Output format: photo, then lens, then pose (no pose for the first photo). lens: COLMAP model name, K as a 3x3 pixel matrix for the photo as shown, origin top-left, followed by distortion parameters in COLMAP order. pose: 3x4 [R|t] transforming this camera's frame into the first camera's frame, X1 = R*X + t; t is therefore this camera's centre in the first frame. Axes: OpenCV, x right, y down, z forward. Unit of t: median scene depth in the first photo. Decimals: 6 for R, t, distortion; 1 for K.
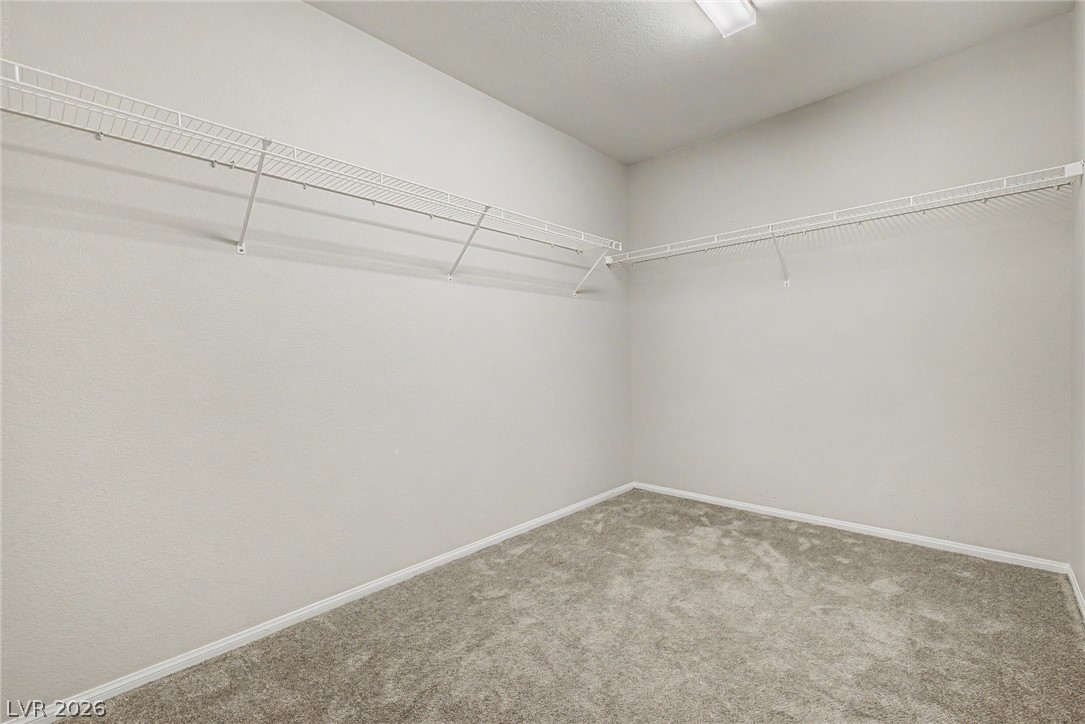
lens RADIAL K [[454.2, 0, 541.7], [0, 454.2, 361.0], [0, 0, 1]] dist [0.008586, -0.000761]
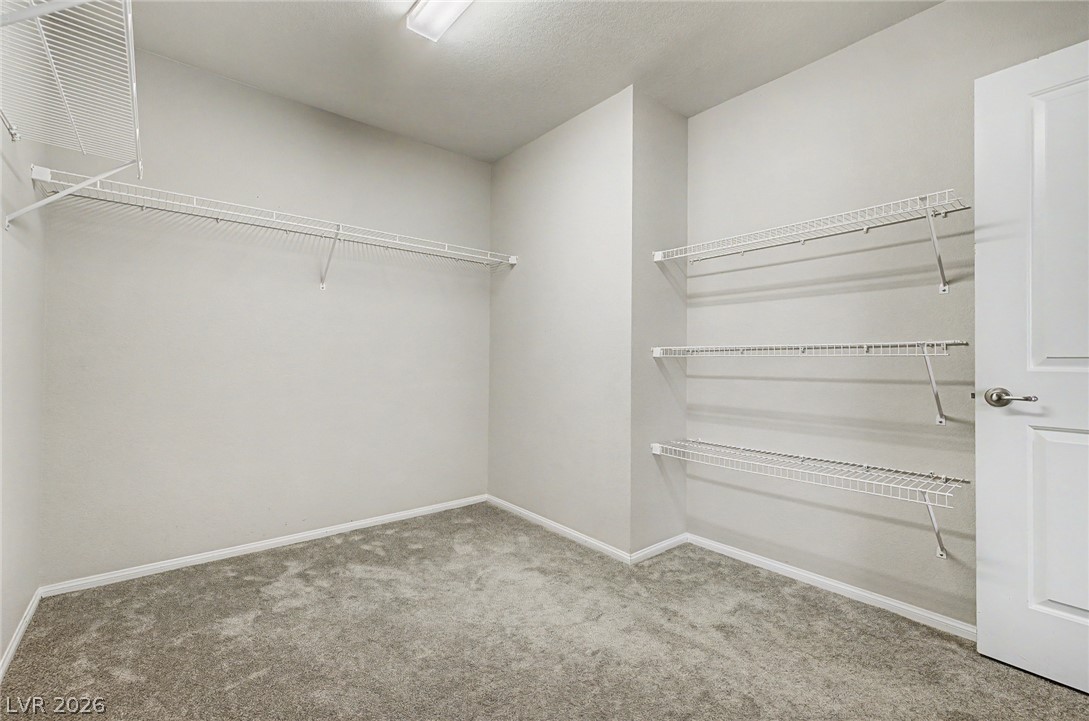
lens RADIAL K [[456.5, 0, 543.5], [0, 456.5, 362.2], [0, 0, 1]] dist [0.003244, 0.000534]
pose [[0.163728, 0.015848, 0.986378, -0.352696], [-0.005100, 0.999871, -0.015218, -0.002159], [-0.986492, -0.002539, 0.163788, 0.439204]]
